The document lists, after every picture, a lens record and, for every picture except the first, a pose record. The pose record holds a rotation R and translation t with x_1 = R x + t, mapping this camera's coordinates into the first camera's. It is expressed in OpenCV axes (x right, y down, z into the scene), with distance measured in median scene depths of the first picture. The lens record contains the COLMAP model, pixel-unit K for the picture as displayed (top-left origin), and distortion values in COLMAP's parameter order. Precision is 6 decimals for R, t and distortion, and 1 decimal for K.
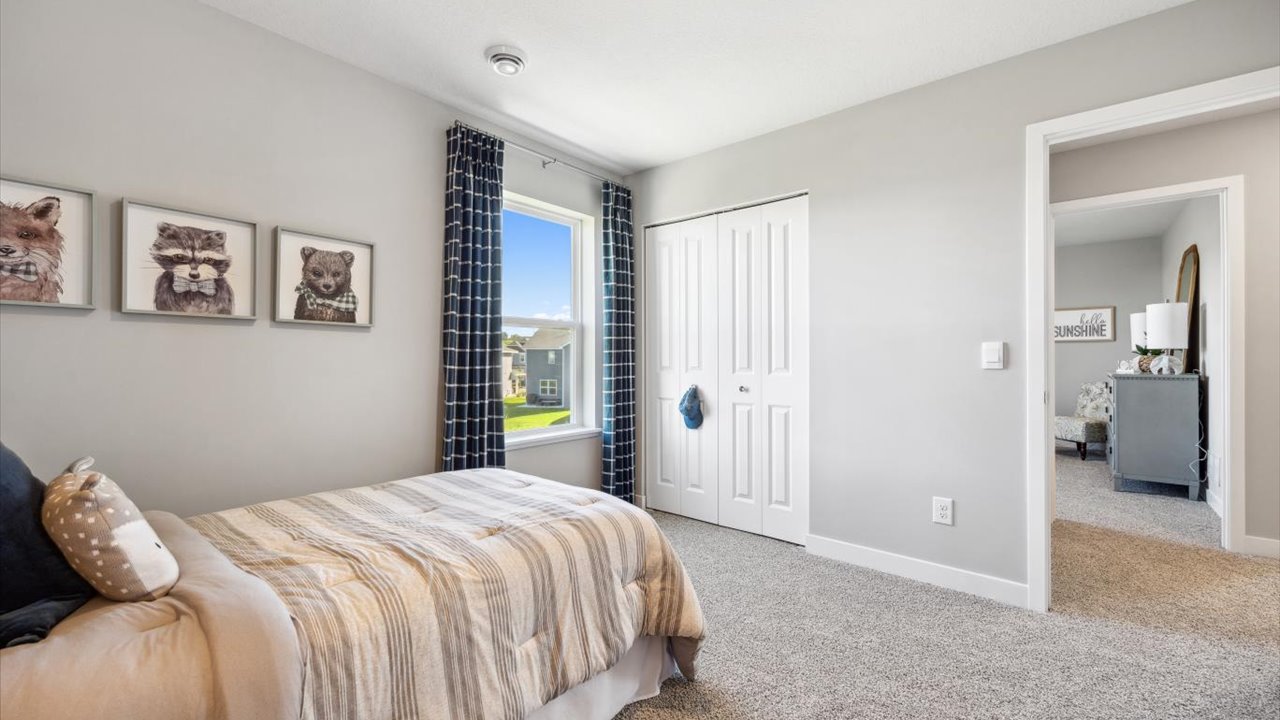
lens RADIAL K [[523.0, 0, 637.2], [0, 523.0, 355.0], [0, 0, 1]] dist [0.001795, -0.000313]
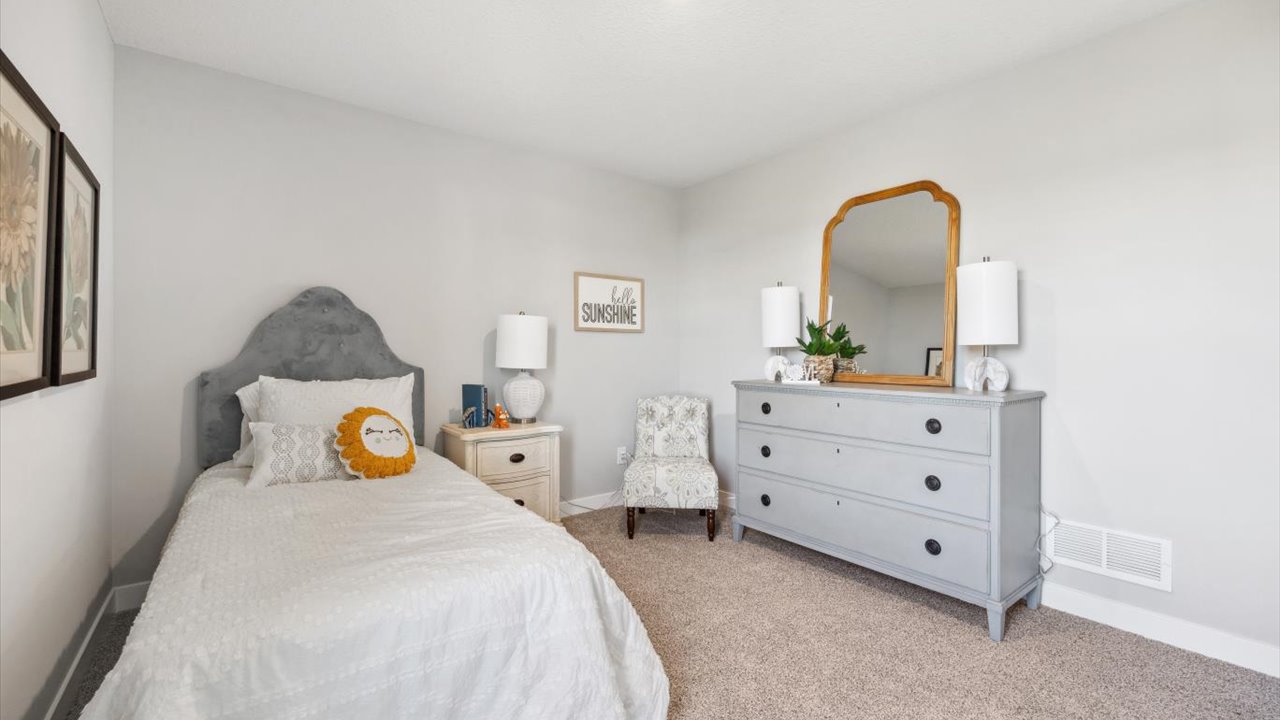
lens RADIAL K [[523.0, 0, 639.6], [0, 523.0, 357.8], [0, 0, 1]] dist [0.001795, -0.000313]
pose [[0.212768, -0.006006, 0.977084, 0.253405], [-0.002476, 0.999975, 0.006686, 0.001697], [-0.977100, -0.003842, 0.212748, 0.846157]]
